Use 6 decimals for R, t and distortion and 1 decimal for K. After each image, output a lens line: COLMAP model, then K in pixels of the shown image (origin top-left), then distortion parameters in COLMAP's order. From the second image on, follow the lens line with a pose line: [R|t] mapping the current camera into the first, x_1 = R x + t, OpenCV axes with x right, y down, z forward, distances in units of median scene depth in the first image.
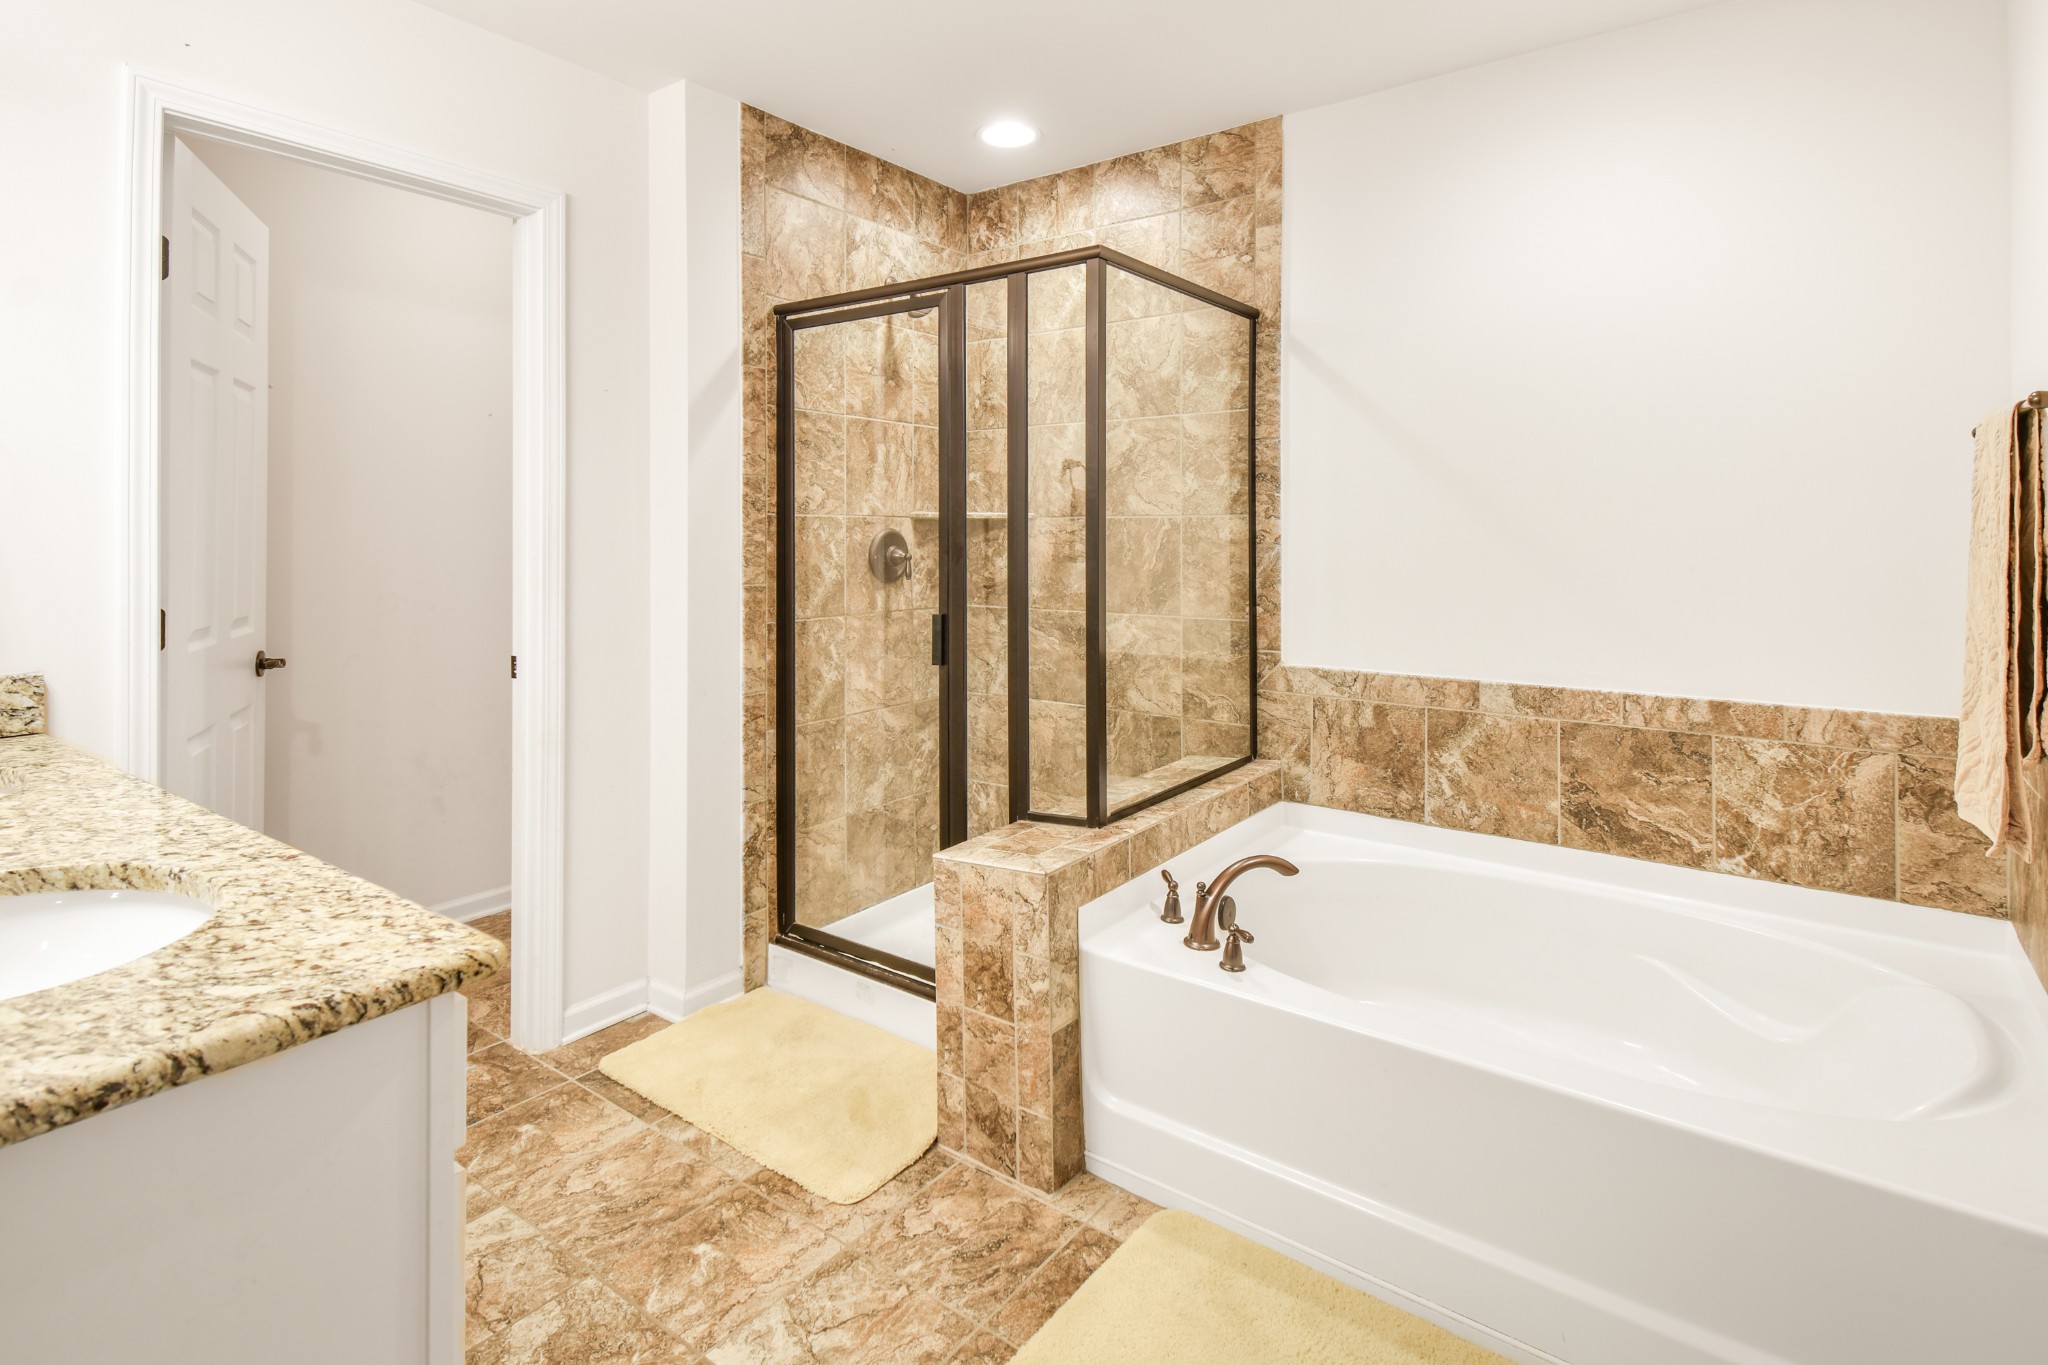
lens RADIAL K [[1027.9, 0, 1024.0], [0, 1027.9, 682.5], [0, 0, 1]] dist [0.056266, -0.017734]
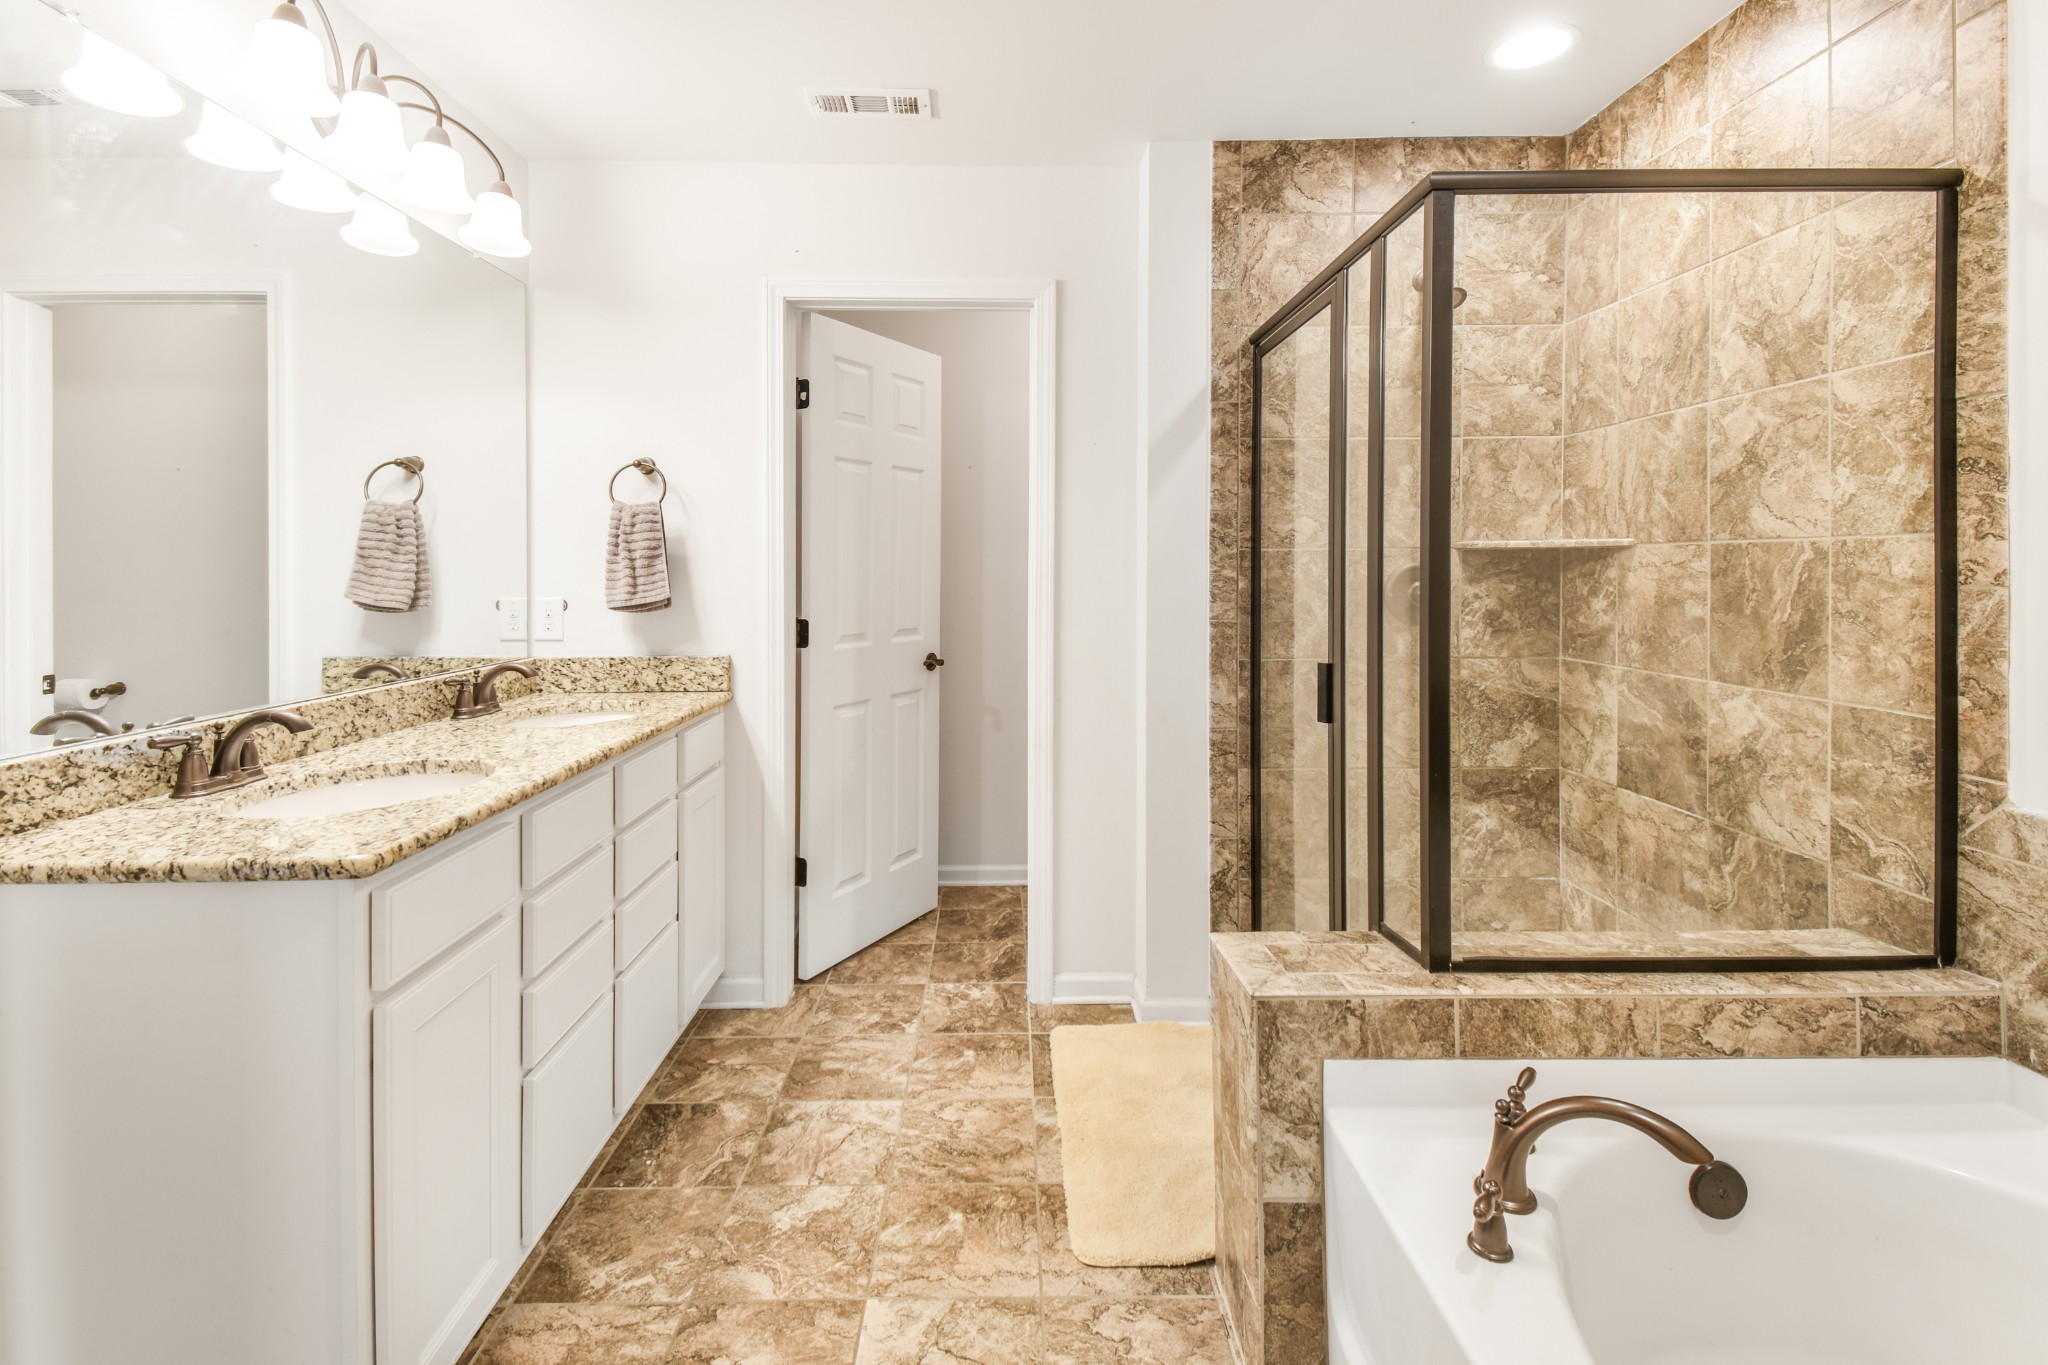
lens RADIAL K [[949.0, 0, 1024.0], [0, 949.0, 682.5], [0, 0, 1]] dist [0.049535, -0.022898]
pose [[0.604183, 0.094911, -0.791173, 0.351177], [-0.111370, 0.993194, 0.034098, -0.044573], [0.789025, 0.067511, 0.610641, 0.289821]]
